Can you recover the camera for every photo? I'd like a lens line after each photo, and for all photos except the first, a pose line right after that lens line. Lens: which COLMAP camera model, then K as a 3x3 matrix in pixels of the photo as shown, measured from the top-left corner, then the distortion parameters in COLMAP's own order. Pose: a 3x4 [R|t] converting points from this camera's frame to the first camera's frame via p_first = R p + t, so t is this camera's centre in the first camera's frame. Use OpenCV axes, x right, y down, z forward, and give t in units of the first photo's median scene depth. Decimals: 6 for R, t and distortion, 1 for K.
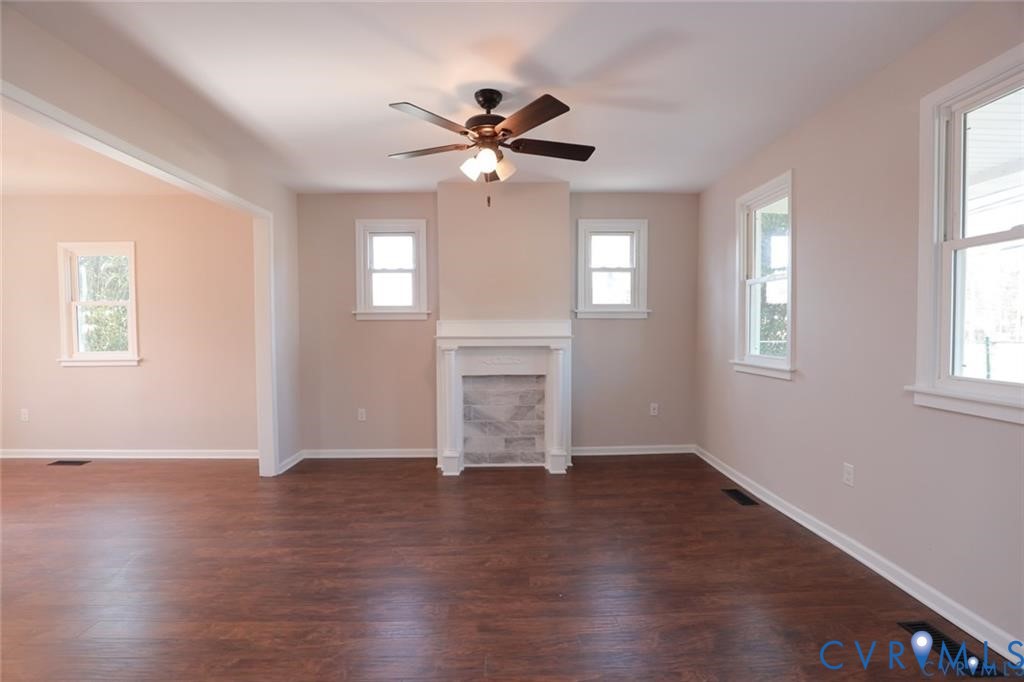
lens RADIAL K [[469.9, 0, 512.8], [0, 469.9, 345.1], [0, 0, 1]] dist [-0.029871, 0.000918]
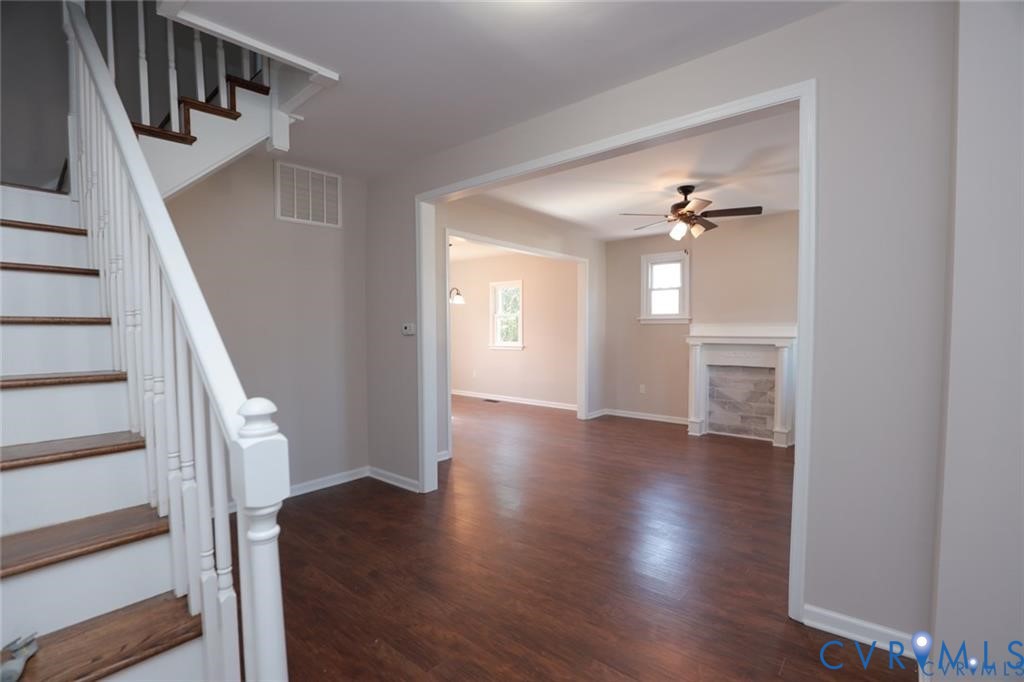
lens RADIAL K [[469.9, 0, 512.8], [0, 469.9, 345.1], [0, 0, 1]] dist [-0.029871, 0.000918]
pose [[0.747294, 0.025934, -0.663987, 0.361636], [-0.027689, 0.999586, 0.007879, 0.012769], [0.663916, 0.012498, 0.747702, -0.379077]]
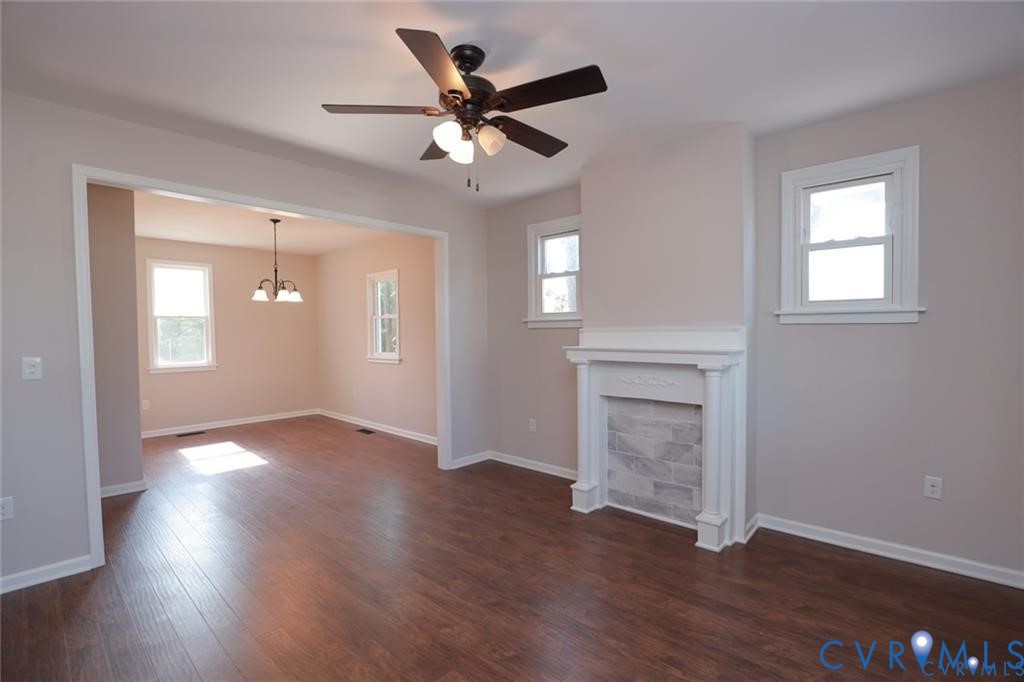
lens RADIAL K [[469.9, 0, 512.8], [0, 469.9, 345.1], [0, 0, 1]] dist [-0.029871, 0.000918]
pose [[0.713864, 0.019150, -0.700023, 0.350519], [-0.020893, 0.999763, 0.006044, -0.024285], [0.699973, 0.010311, 0.714095, 0.290904]]
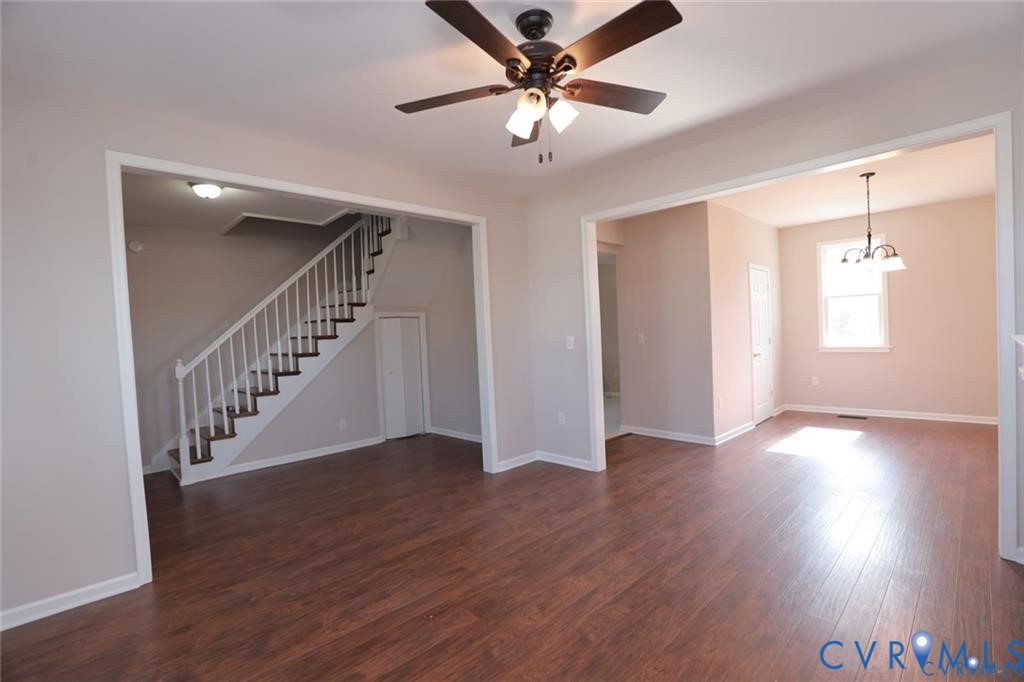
lens RADIAL K [[469.9, 0, 512.8], [0, 469.9, 345.1], [0, 0, 1]] dist [-0.029871, 0.000918]
pose [[-0.731723, 0.055361, -0.679350, 0.308924], [0.020244, 0.998021, 0.059525, -0.036791], [0.681301, 0.029803, -0.731396, 0.928719]]
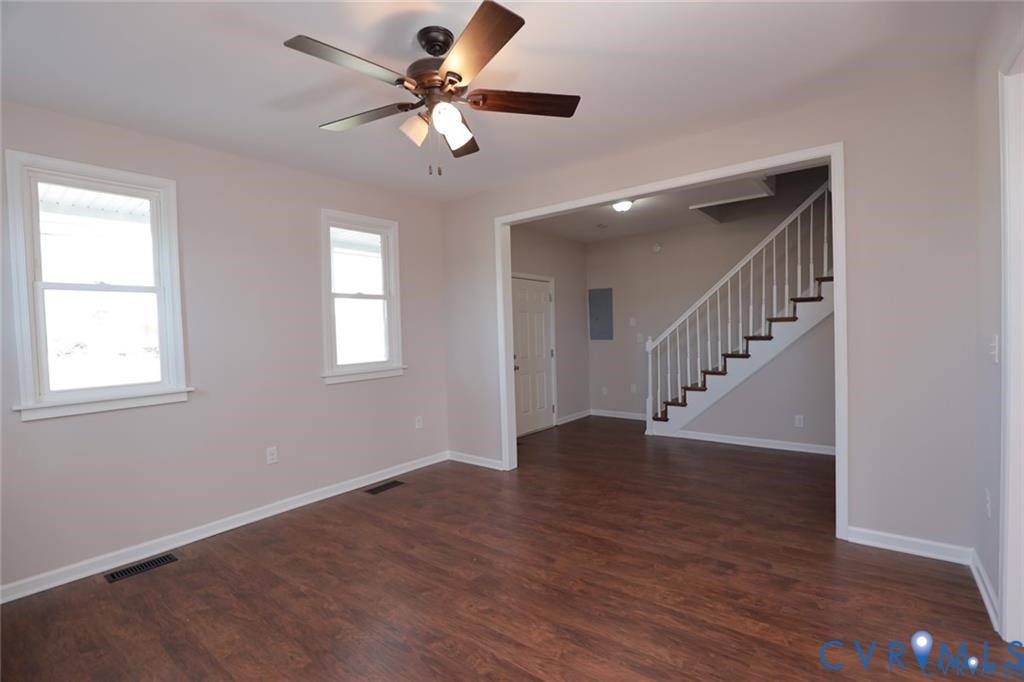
lens RADIAL K [[469.9, 0, 512.8], [0, 469.9, 345.1], [0, 0, 1]] dist [-0.029871, 0.000918]
pose [[-0.764559, 0.008913, 0.644492, -0.386493], [0.063222, 0.996120, 0.061224, -0.040090], [-0.641446, 0.087555, -0.762156, 0.932739]]
